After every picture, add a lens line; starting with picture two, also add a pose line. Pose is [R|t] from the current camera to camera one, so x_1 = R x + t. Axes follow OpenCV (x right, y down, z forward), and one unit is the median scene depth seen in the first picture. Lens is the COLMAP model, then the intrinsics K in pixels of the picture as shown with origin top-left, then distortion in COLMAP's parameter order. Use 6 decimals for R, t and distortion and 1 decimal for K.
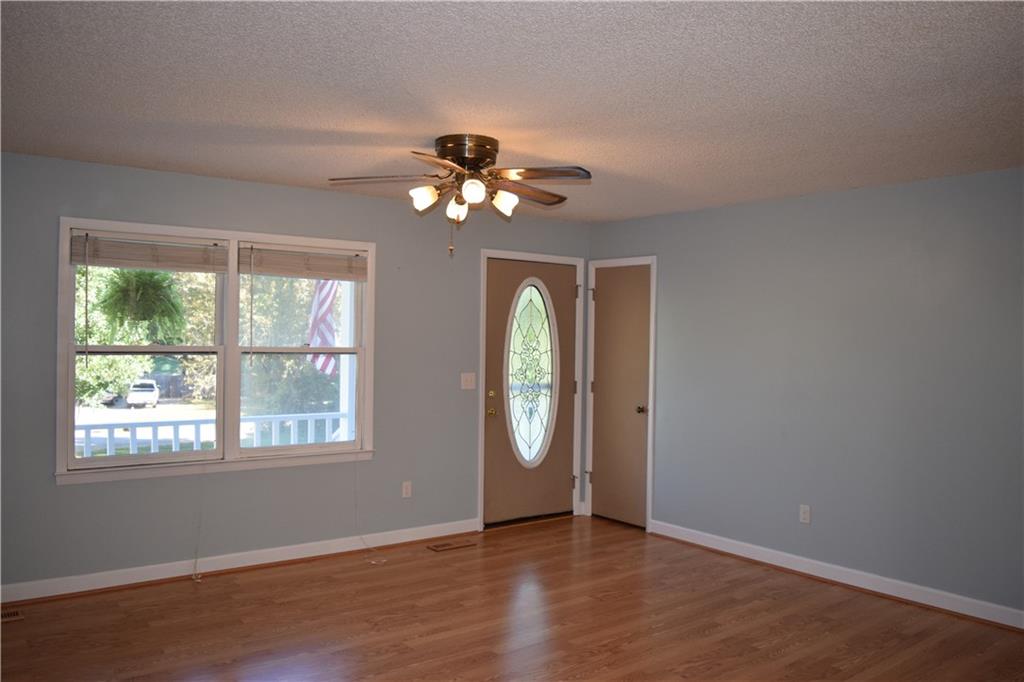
lens RADIAL K [[803.1, 0, 509.6], [0, 803.1, 343.9], [0, 0, 1]] dist [-0.089688, 0.018423]
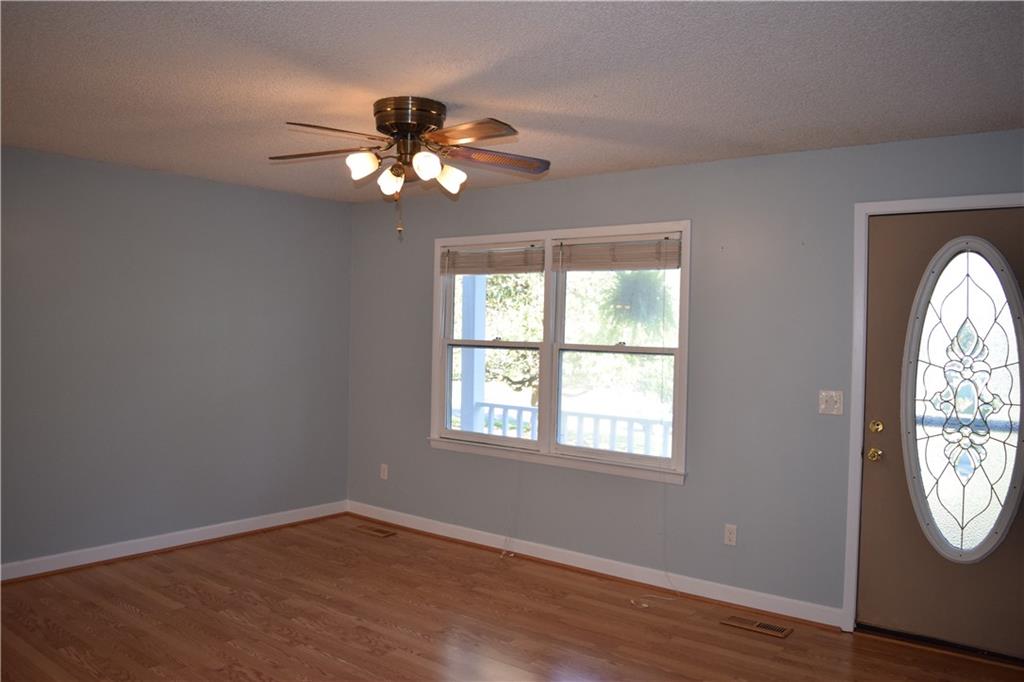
lens RADIAL K [[803.1, 0, 516.2], [0, 803.1, 342.9], [0, 0, 1]] dist [-0.089688, 0.018423]
pose [[0.247539, 0.007295, -0.968850, 0.525047], [-0.026835, 0.999640, 0.000670, 0.002953], [0.968506, 0.025833, 0.247646, 0.571781]]
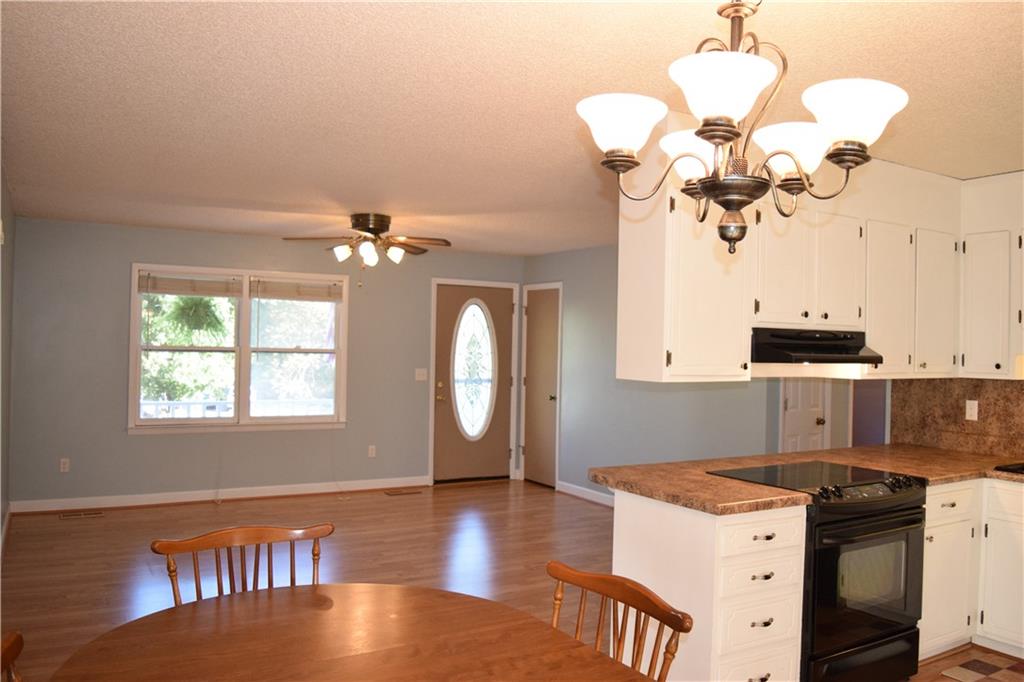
lens RADIAL K [[803.1, 0, 513.1], [0, 803.1, 337.0], [0, 0, 1]] dist [-0.089688, 0.018423]
pose [[0.993230, 0.002515, -0.116141, 0.260977], [-0.005111, 0.999744, -0.022060, 0.011495], [0.116055, 0.022505, 0.992988, -0.339887]]
